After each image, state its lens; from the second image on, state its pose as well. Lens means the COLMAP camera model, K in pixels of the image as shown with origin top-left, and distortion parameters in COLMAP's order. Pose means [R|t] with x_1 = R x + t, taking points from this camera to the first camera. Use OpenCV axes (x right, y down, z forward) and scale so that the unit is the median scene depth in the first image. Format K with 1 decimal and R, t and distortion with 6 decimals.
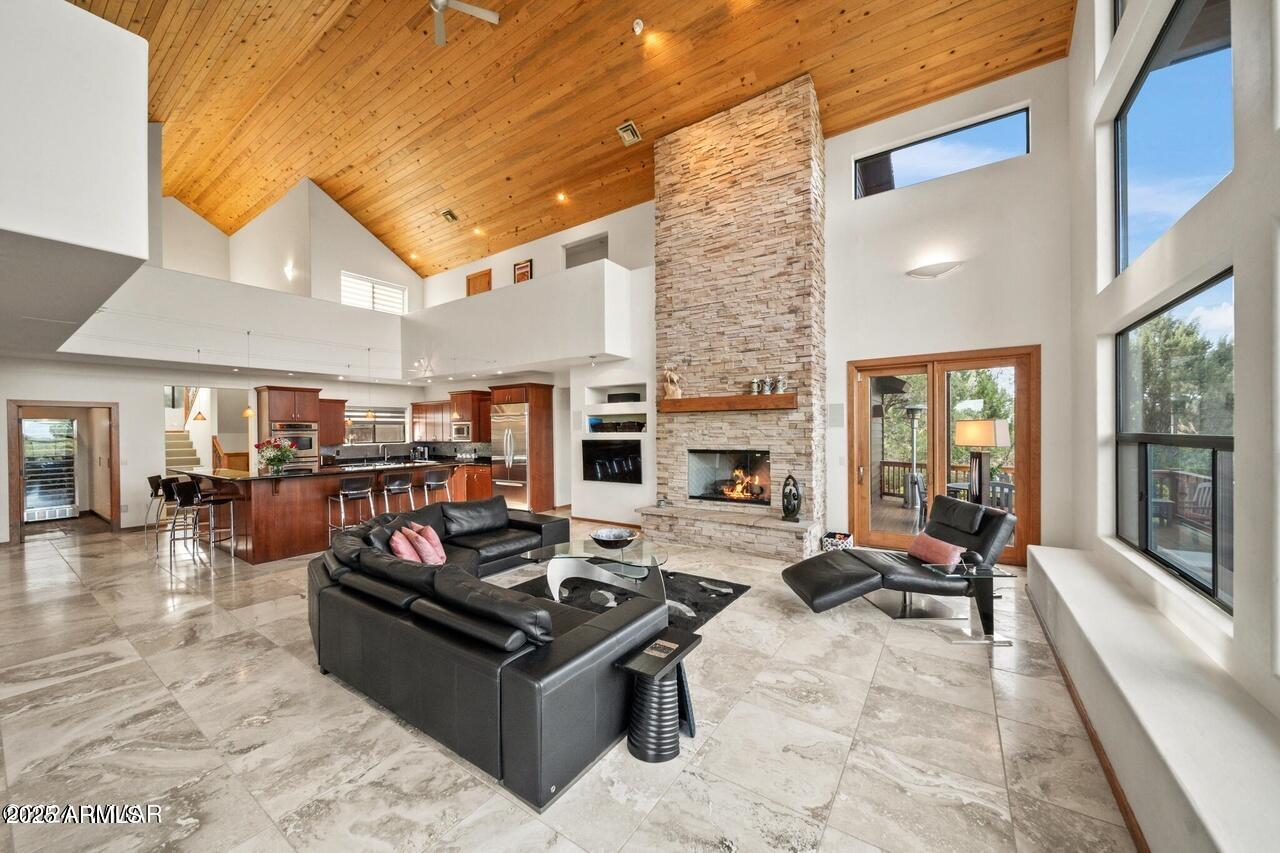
lens RADIAL K [[458.8, 0, 637.2], [0, 458.8, 430.2], [0, 0, 1]] dist [-0.001098, -0.000583]
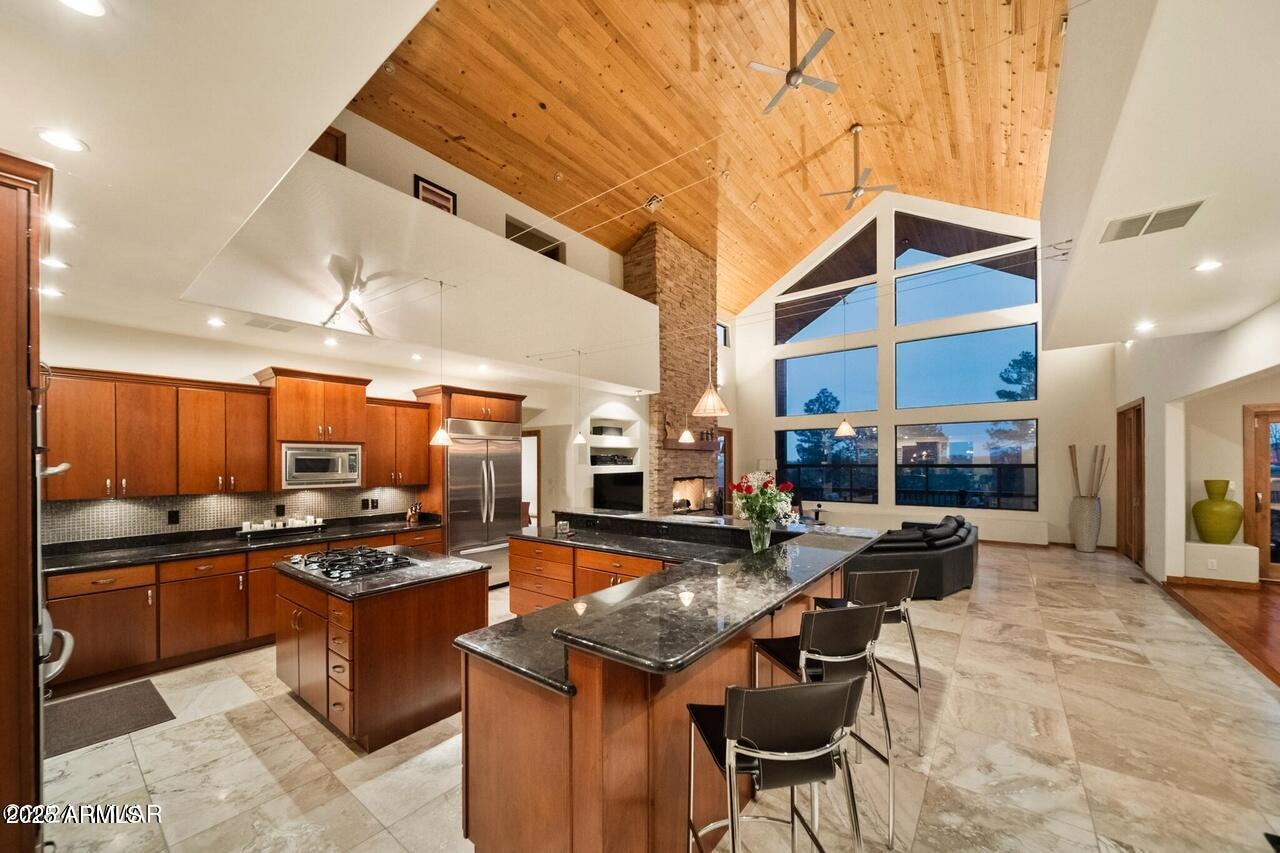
lens RADIAL K [[472.5, 0, 637.6], [0, 472.5, 457.2], [0, 0, 1]] dist [-0.002105, -0.000146]
pose [[0.055793, 0.022201, 0.998195, -1.348715], [0.007398, 0.999716, -0.022649, 0.013433], [-0.998415, 0.008649, 0.055613, 1.122531]]
